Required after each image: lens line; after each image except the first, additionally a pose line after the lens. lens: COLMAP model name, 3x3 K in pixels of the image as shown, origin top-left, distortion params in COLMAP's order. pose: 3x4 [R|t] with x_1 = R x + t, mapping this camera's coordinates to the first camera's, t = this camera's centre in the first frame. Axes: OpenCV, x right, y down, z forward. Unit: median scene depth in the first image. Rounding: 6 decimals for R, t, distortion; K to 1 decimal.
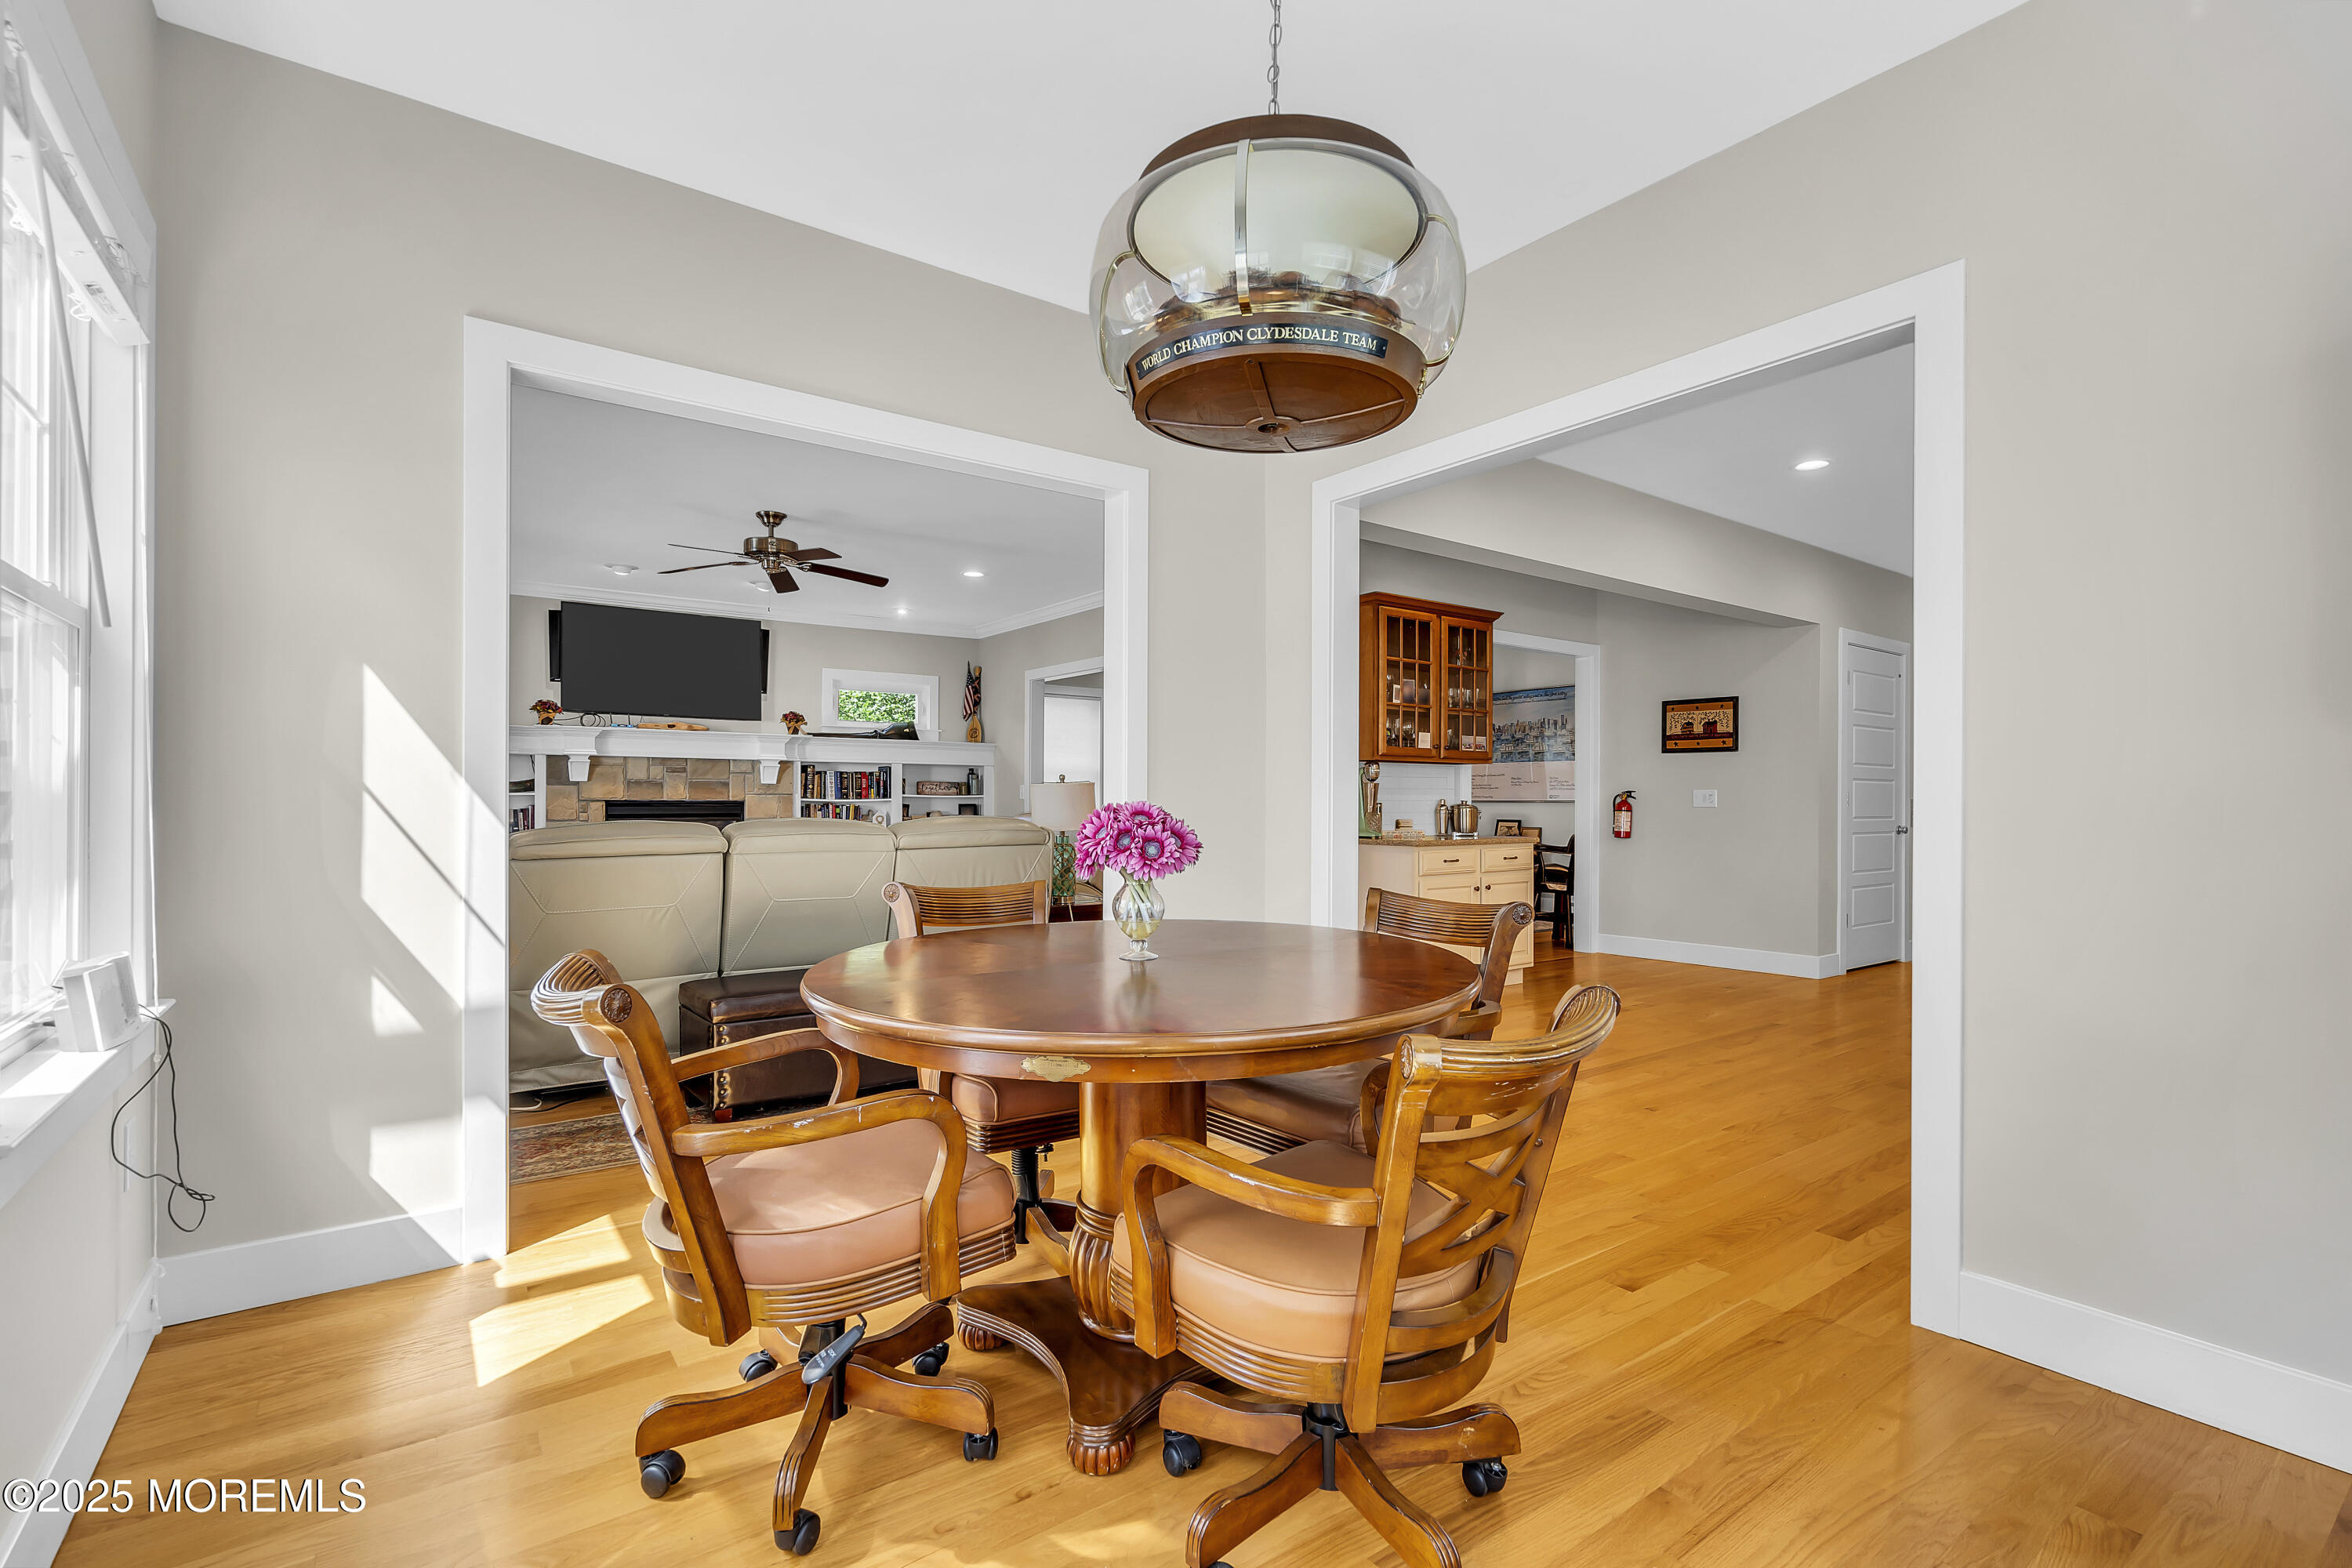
lens RADIAL K [[1070.1, 0, 1167.8], [0, 1070.1, 789.7], [0, 0, 1]] dist [-0.000689, 0.002187]
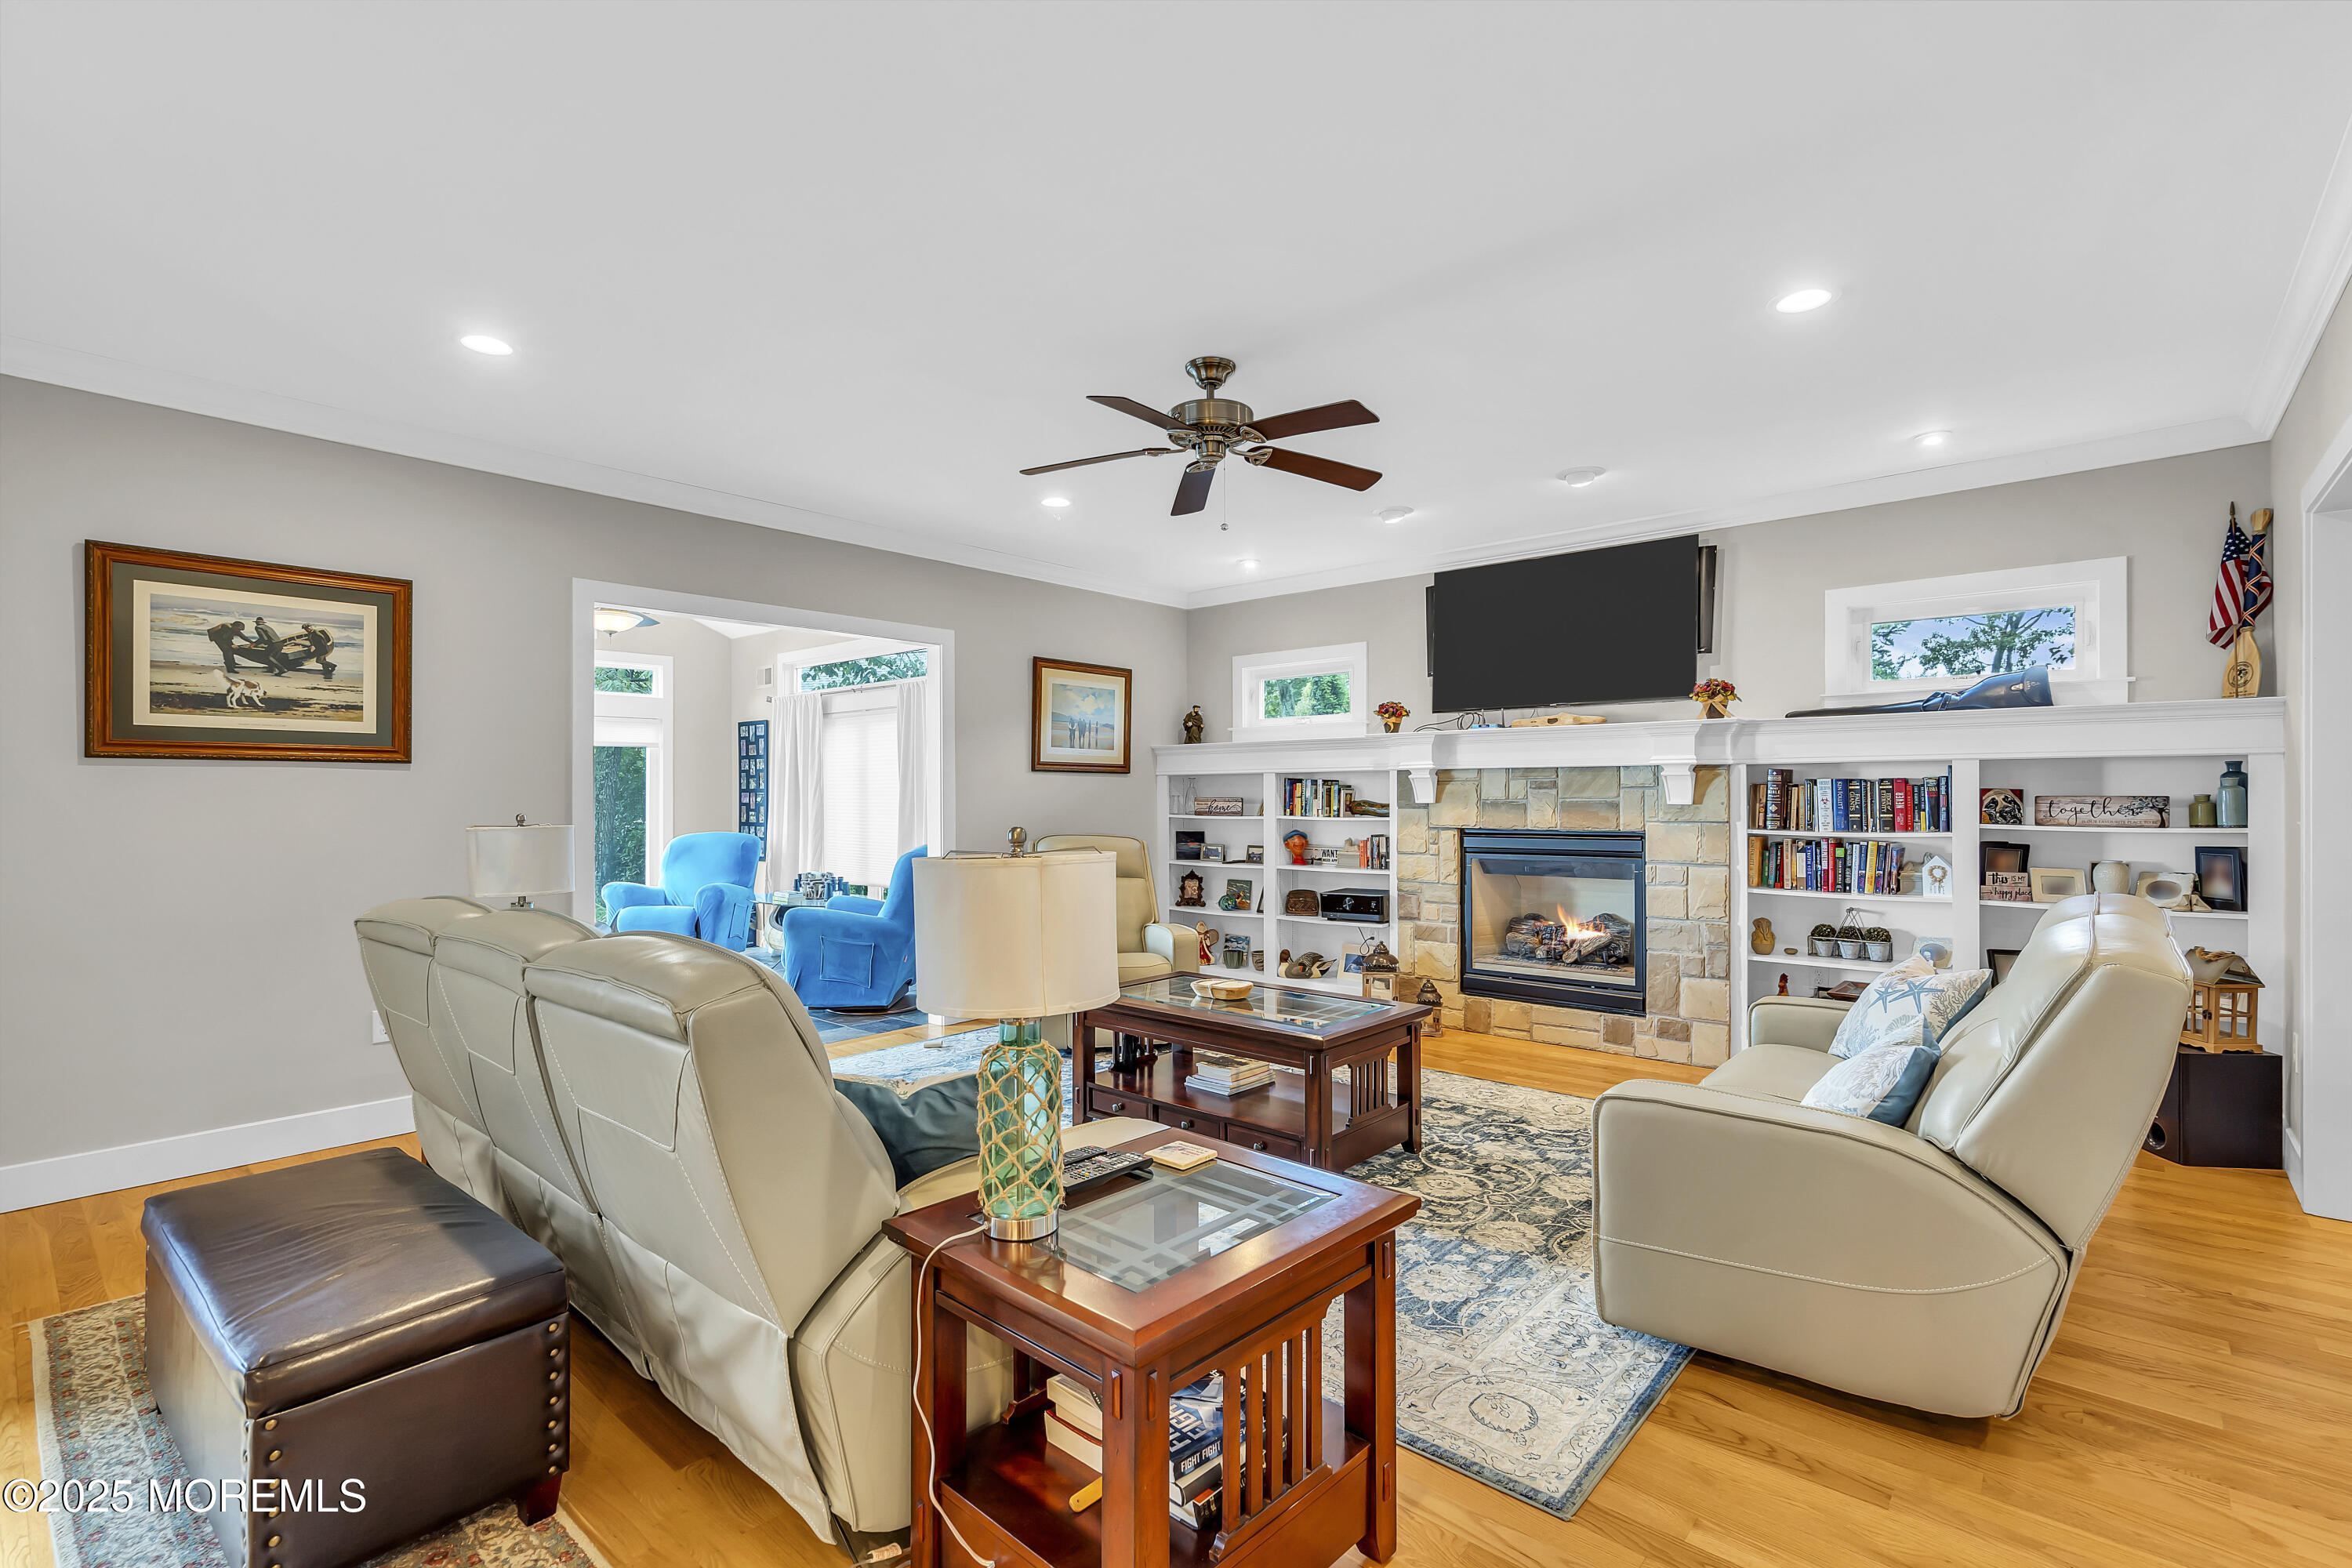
lens RADIAL K [[1070.1, 0, 1177.6], [0, 1070.1, 793.2], [0, 0, 1]] dist [-0.000689, 0.002187]
pose [[0.225697, -0.005008, -0.974185, 0.141837], [0.012174, 0.999923, -0.002320, -0.013389], [0.974121, -0.011336, 0.225741, 0.574572]]
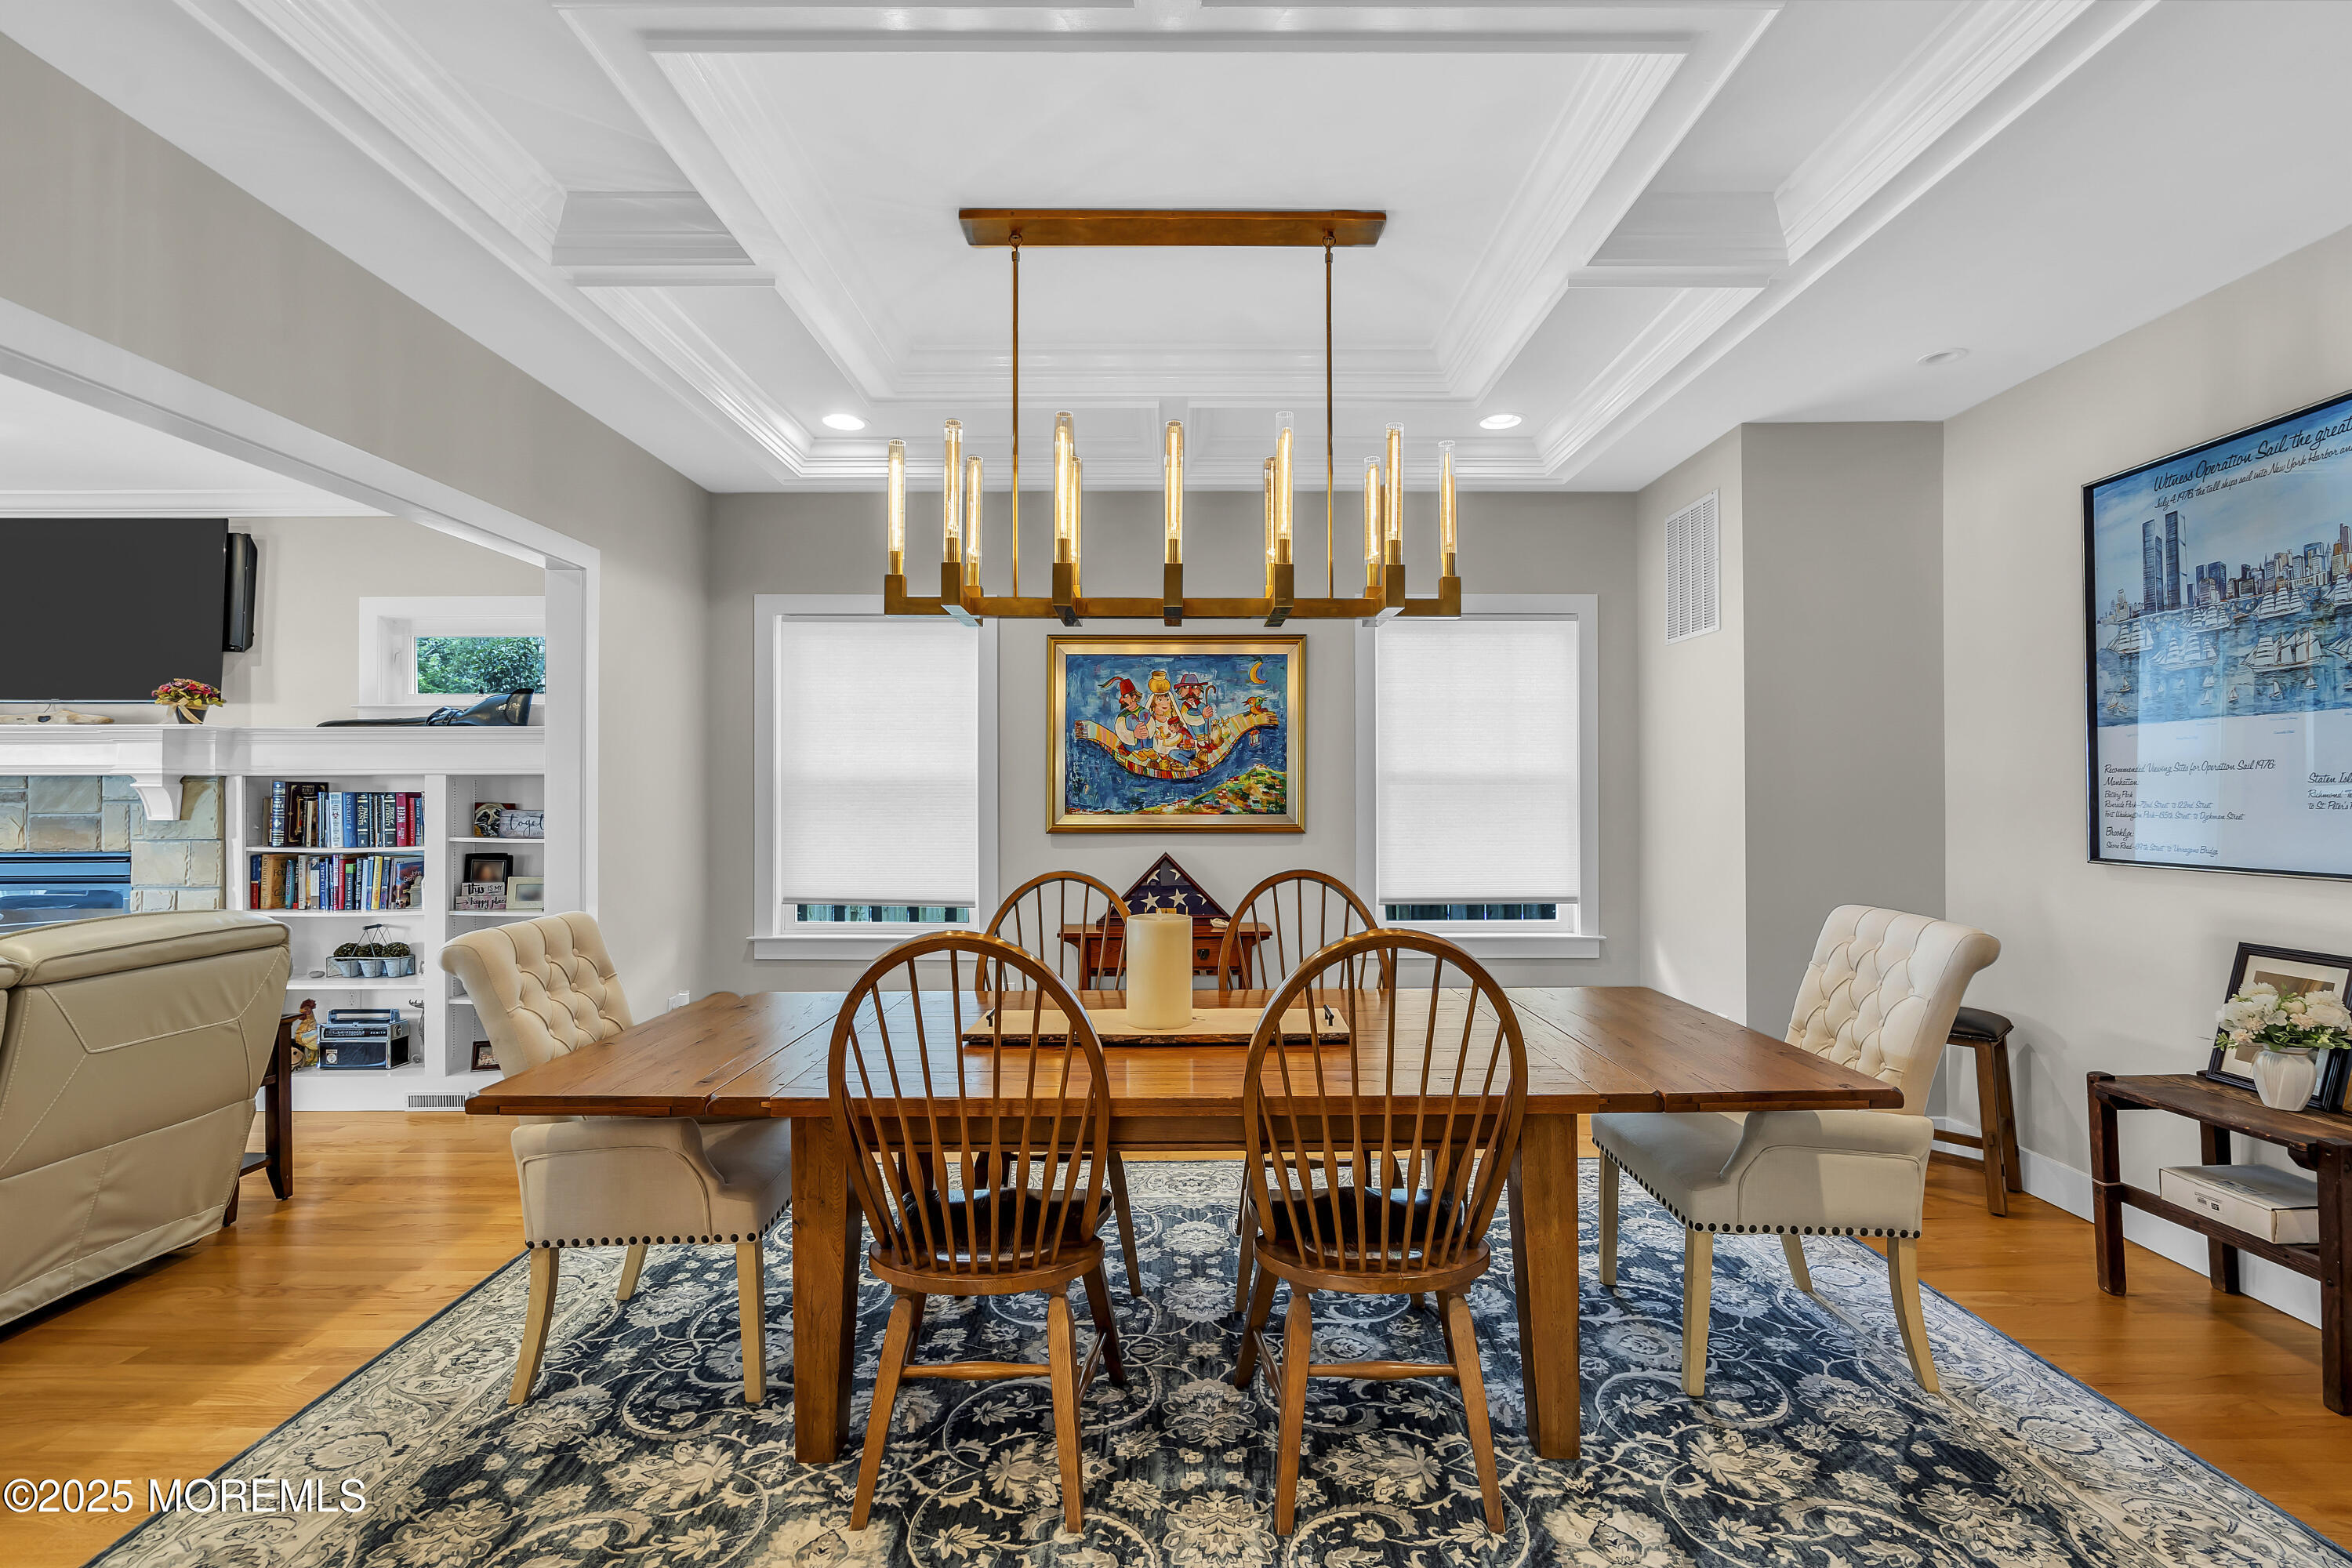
lens RADIAL K [[1060.5, 0, 1174.7], [0, 1060.5, 791.6], [0, 0, 1]] dist [0.000656, 0.000212]
pose [[0.809997, -0.007317, -0.586388, 0.324035], [0.010060, 0.999948, 0.001419, -0.014899], [0.586347, -0.007049, 0.810029, 0.843959]]
